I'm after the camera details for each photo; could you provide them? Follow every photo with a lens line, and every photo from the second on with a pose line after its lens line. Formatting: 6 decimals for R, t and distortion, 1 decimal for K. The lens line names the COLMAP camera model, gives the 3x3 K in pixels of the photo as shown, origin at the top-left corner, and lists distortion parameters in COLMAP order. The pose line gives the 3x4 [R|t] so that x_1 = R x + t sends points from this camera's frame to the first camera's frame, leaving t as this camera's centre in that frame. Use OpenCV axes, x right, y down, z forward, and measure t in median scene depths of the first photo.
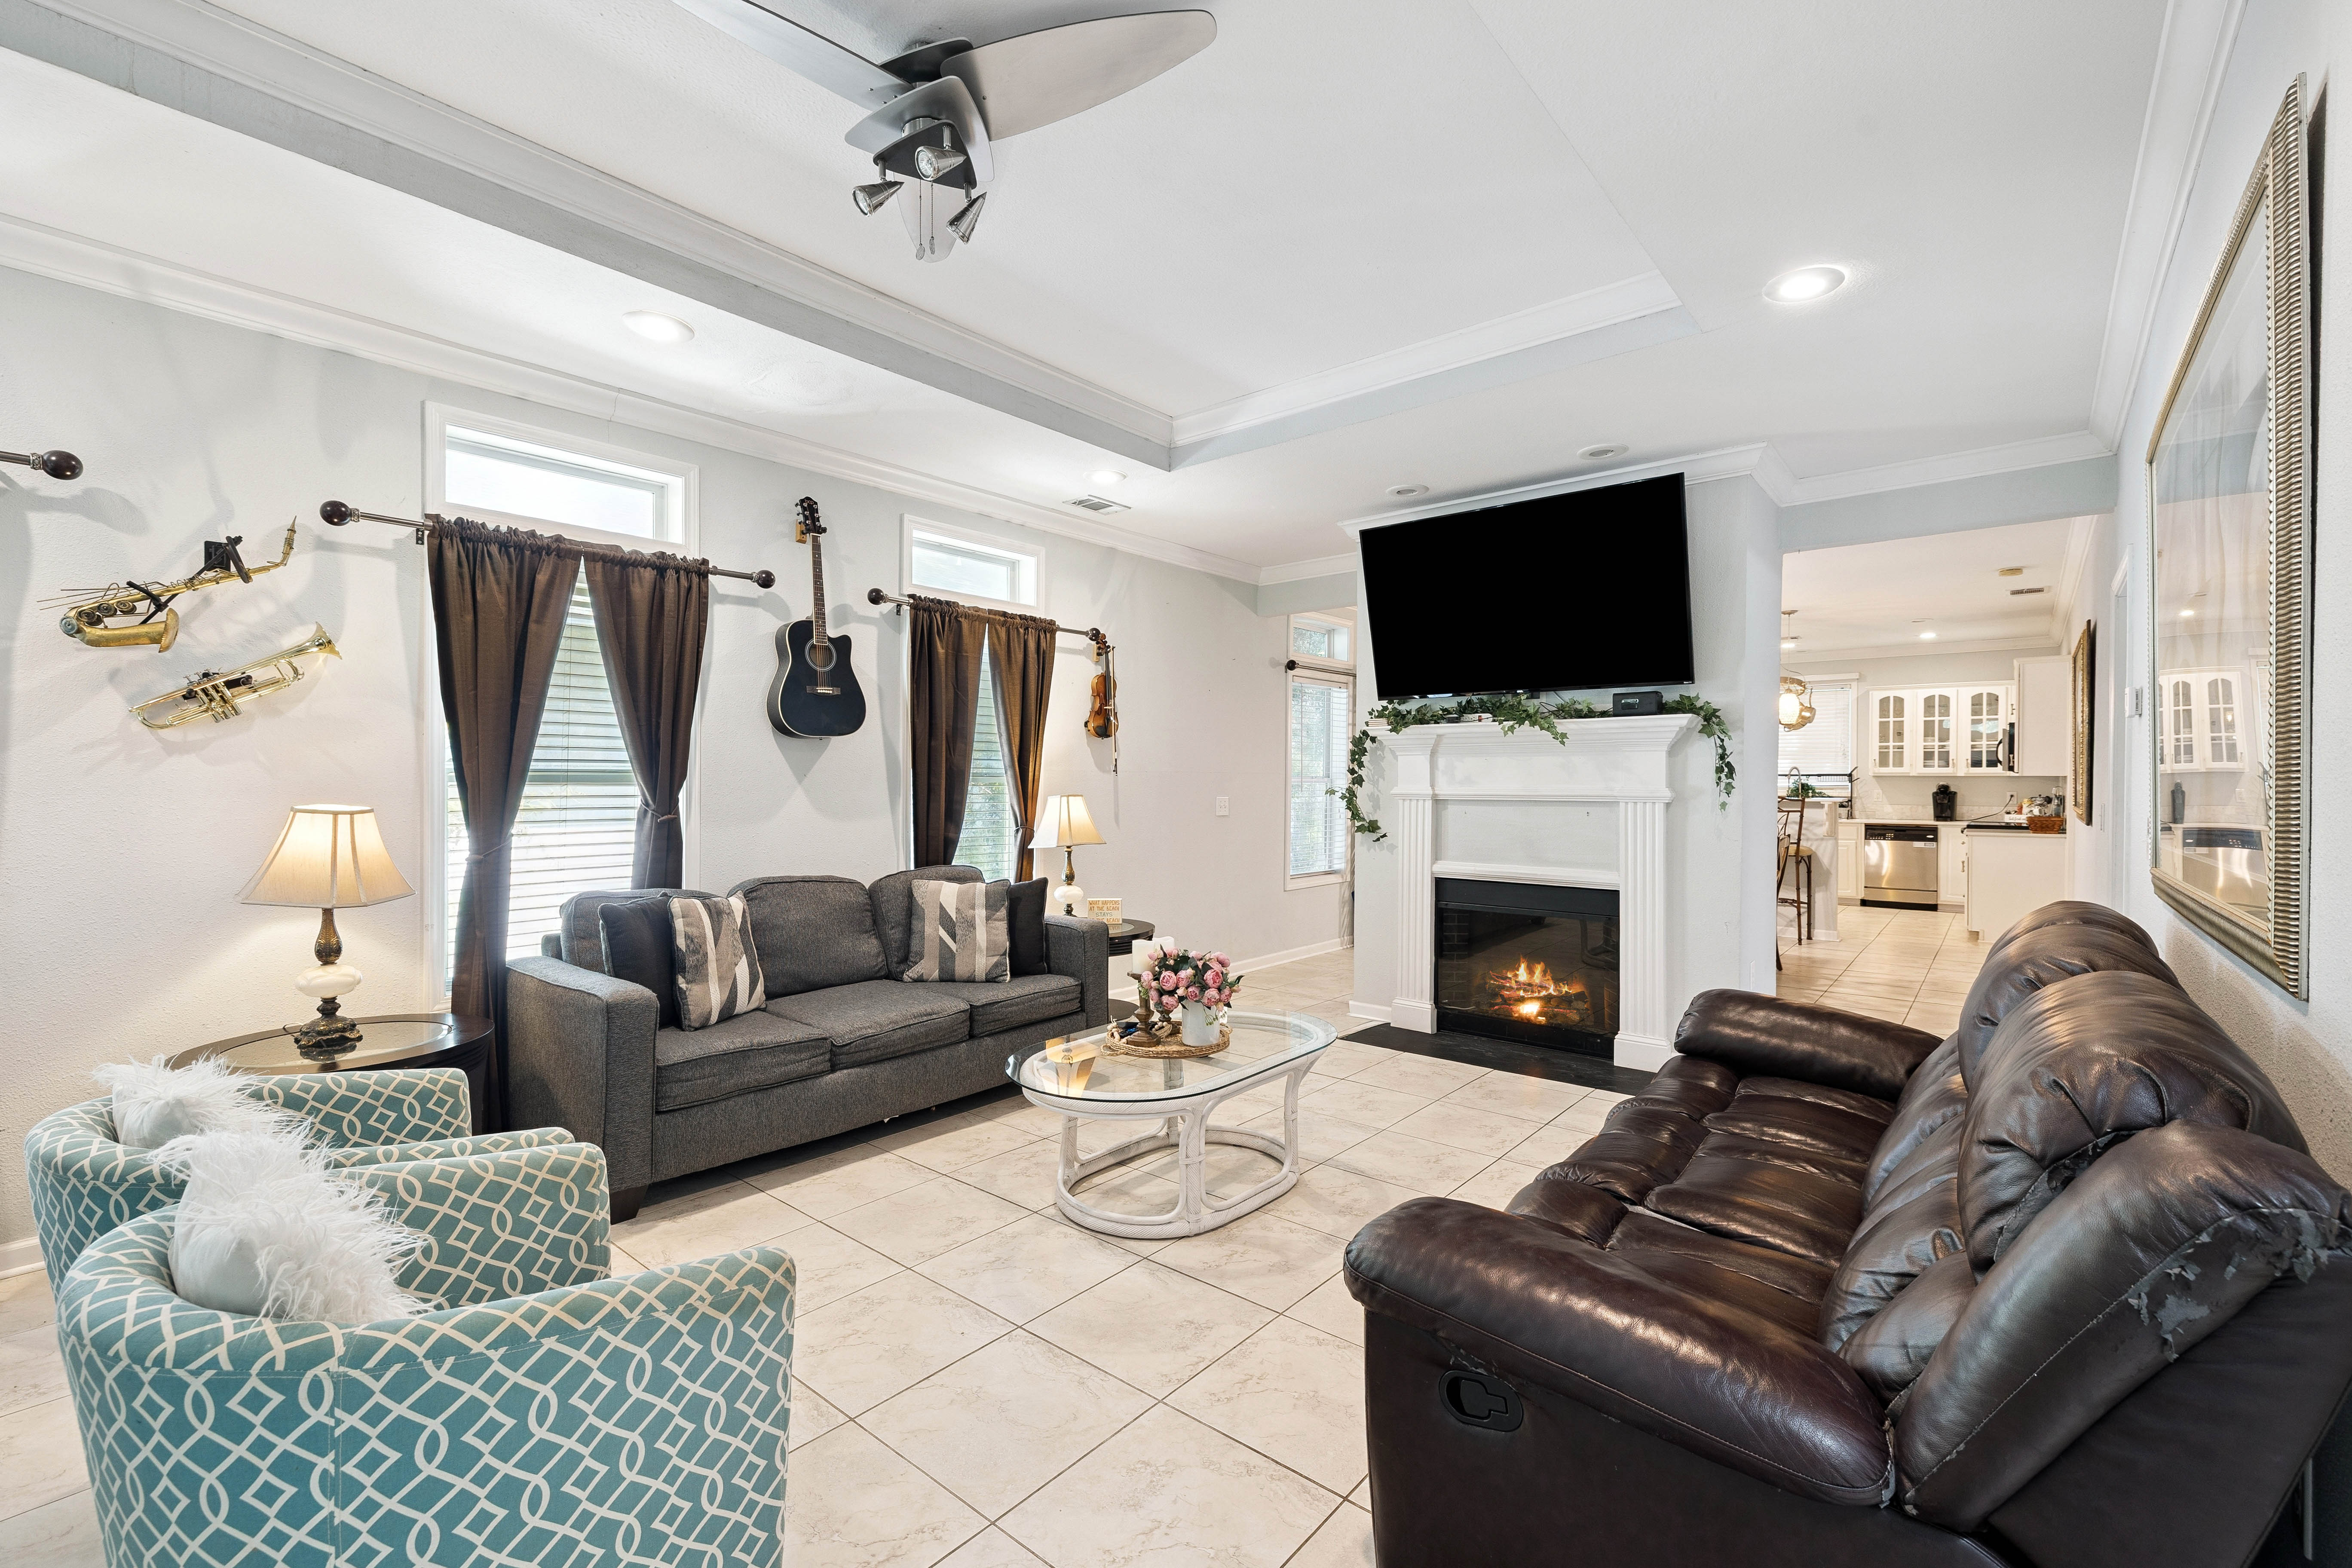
lens RADIAL K [[997.3, 0, 1205.0], [0, 997.3, 800.0], [0, 0, 1]] dist [-0.001354, 0.000943]
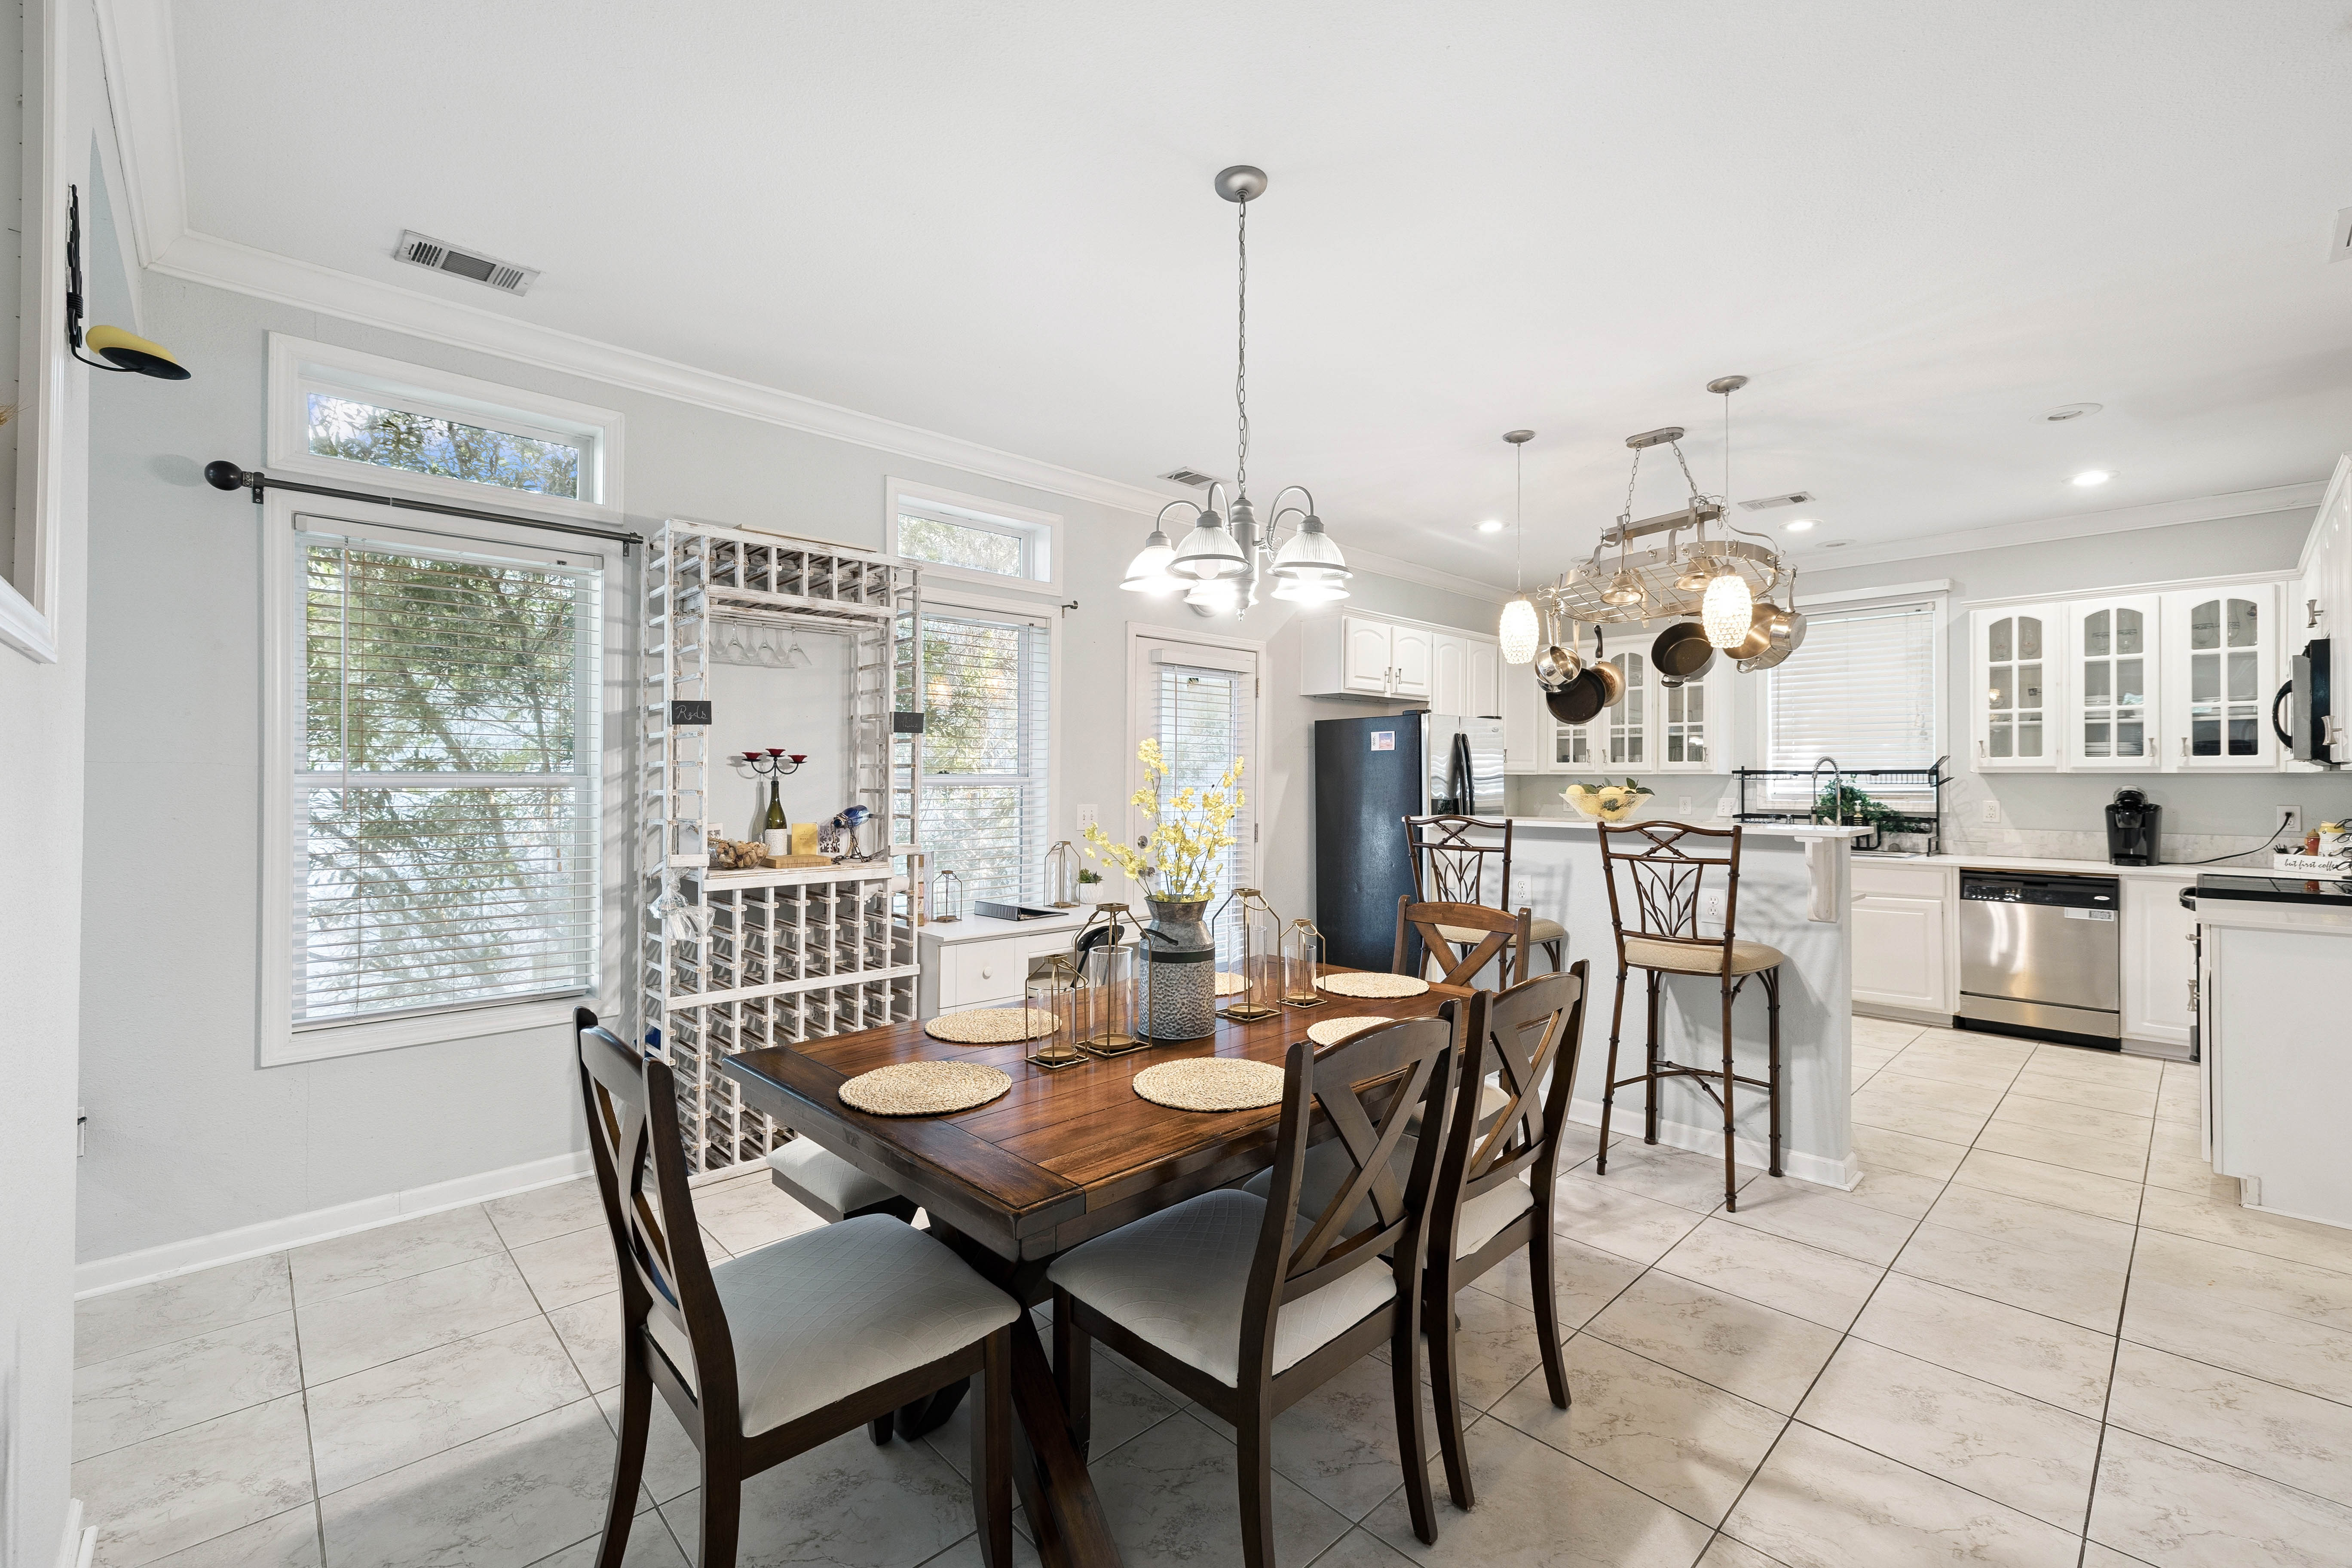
lens RADIAL K [[997.3, 0, 1181.6], [0, 997.3, 781.0], [0, 0, 1]] dist [-0.001354, 0.000943]
pose [[0.993074, 0.000943, -0.117487, 0.332293], [-0.003222, 0.999810, -0.019208, -0.009309], [0.117446, 0.019453, 0.992889, 0.454797]]
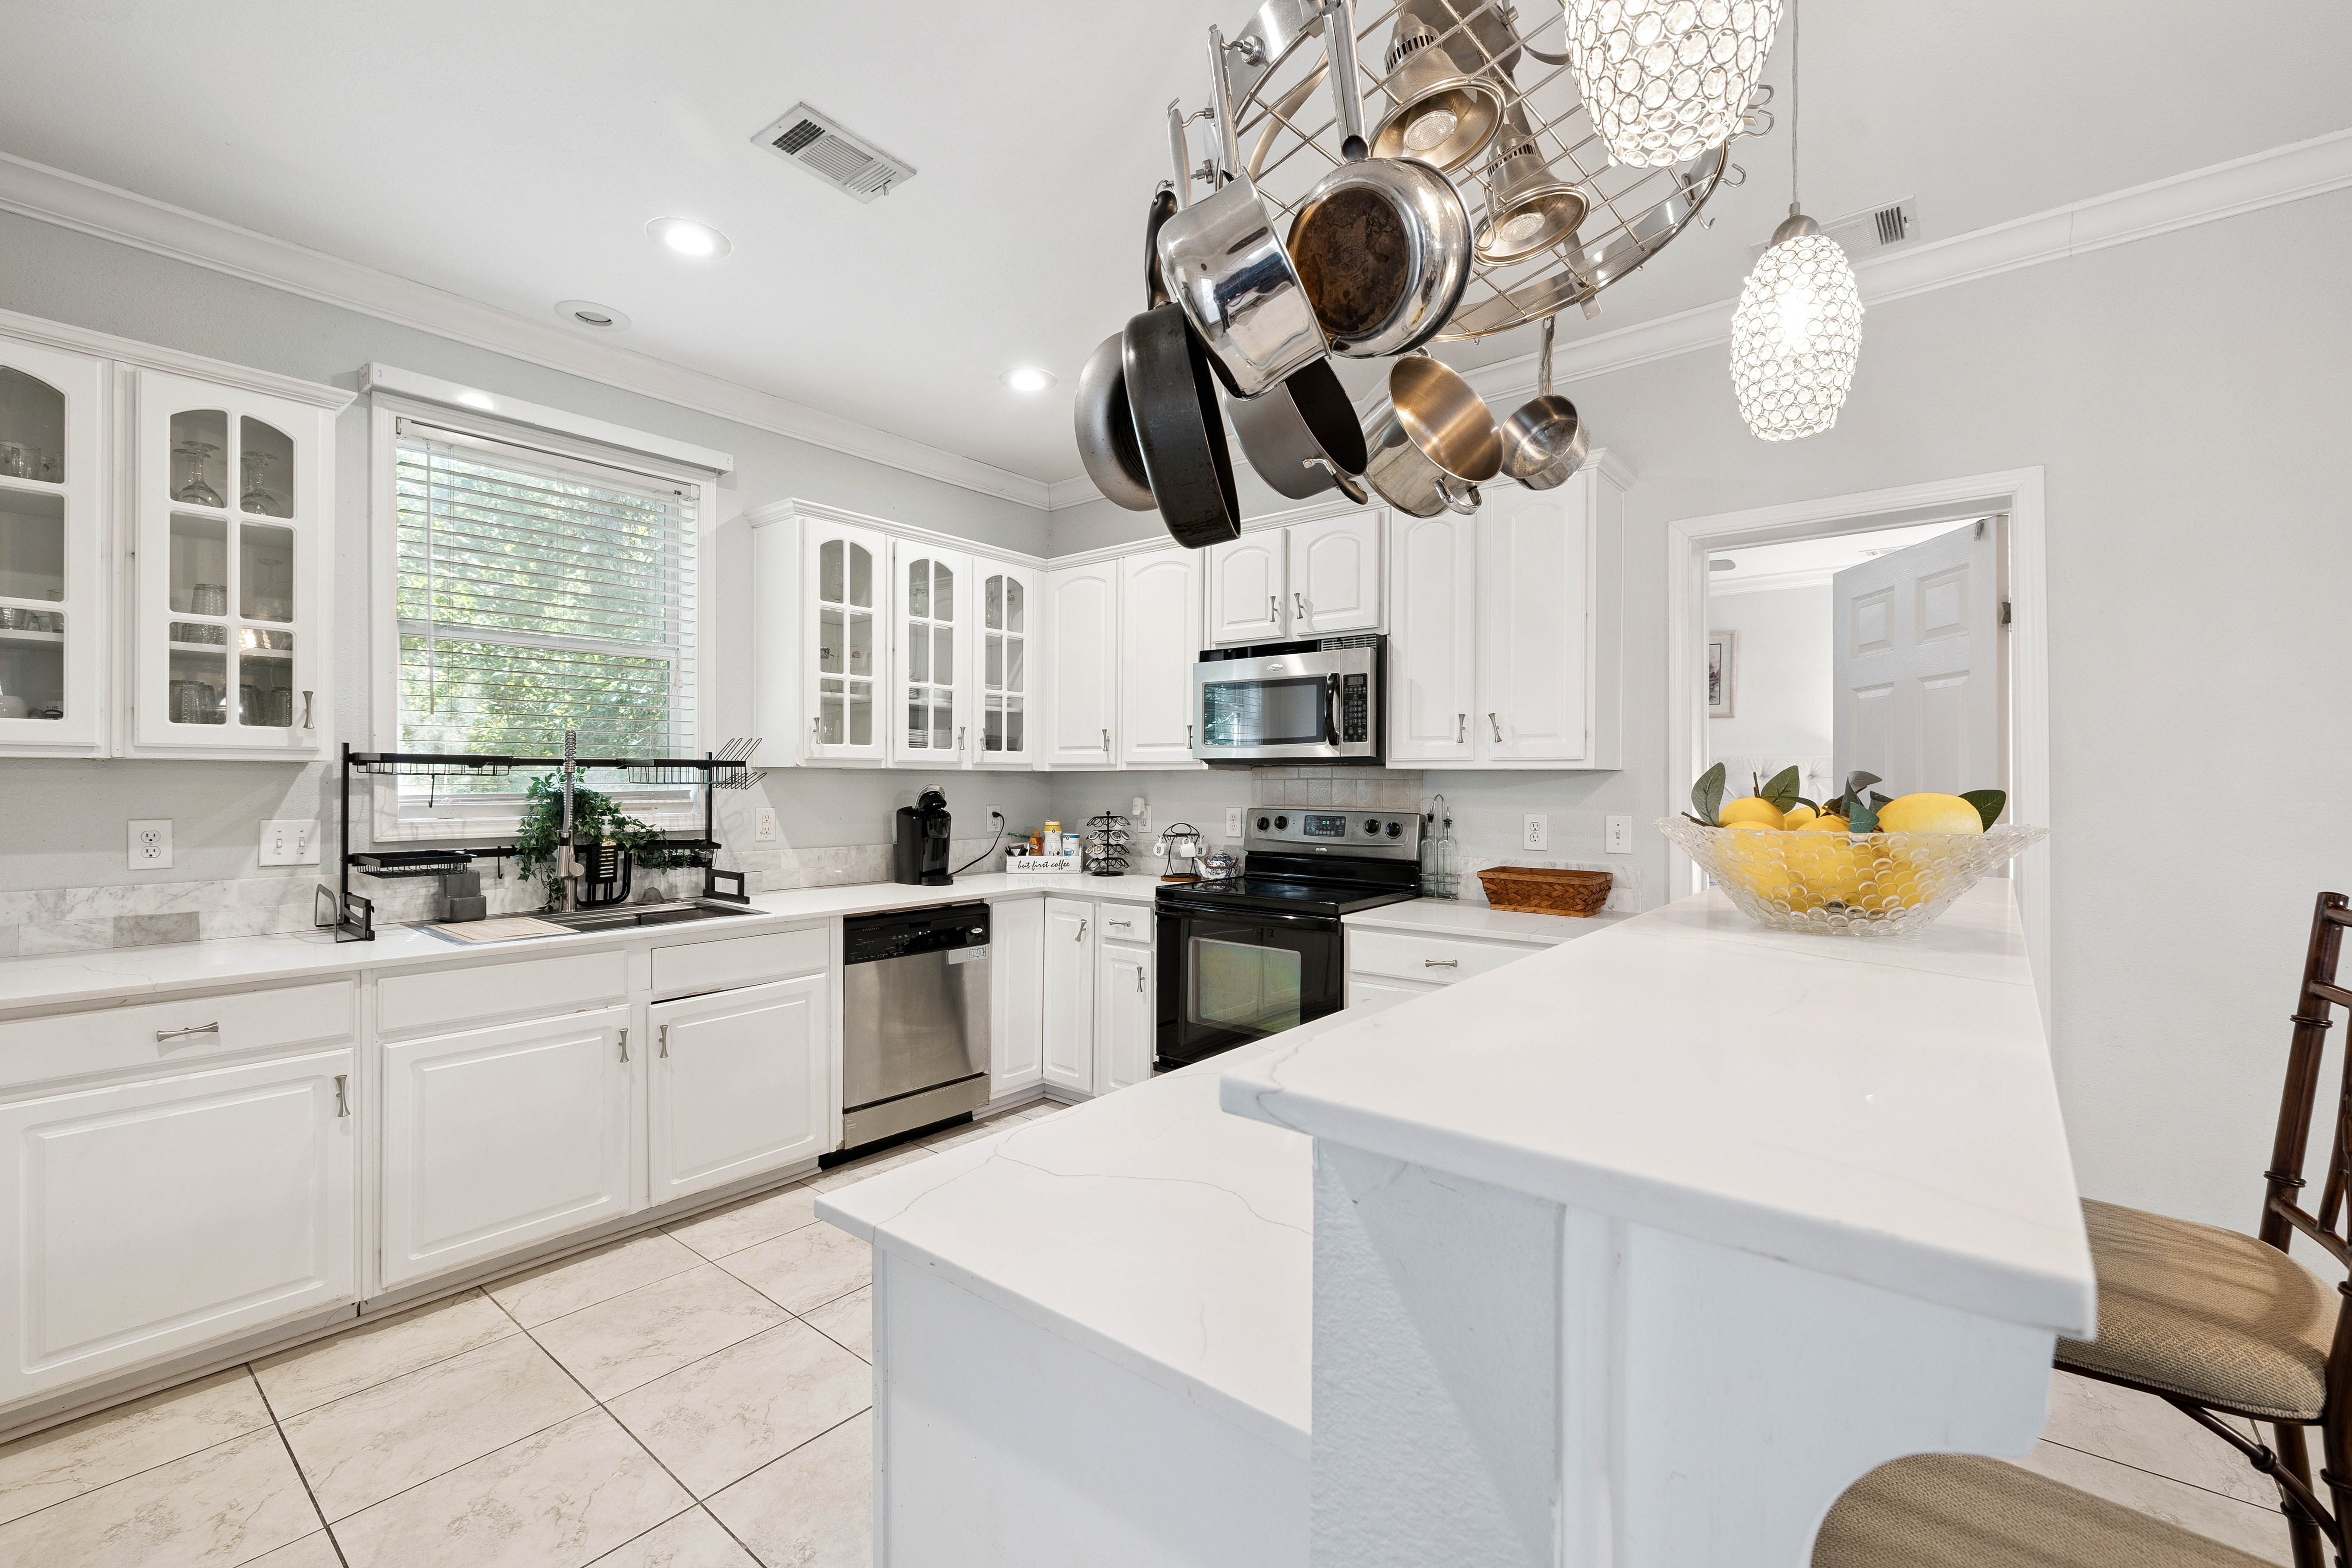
lens RADIAL K [[997.3, 0, 1162.0], [0, 997.3, 786.5], [0, 0, 1]] dist [-0.001354, 0.000943]
pose [[0.014221, -0.005292, 0.999885, 0.345997], [0.018549, 0.999815, 0.005028, -0.017728], [-0.999727, 0.018475, 0.014316, 0.905132]]
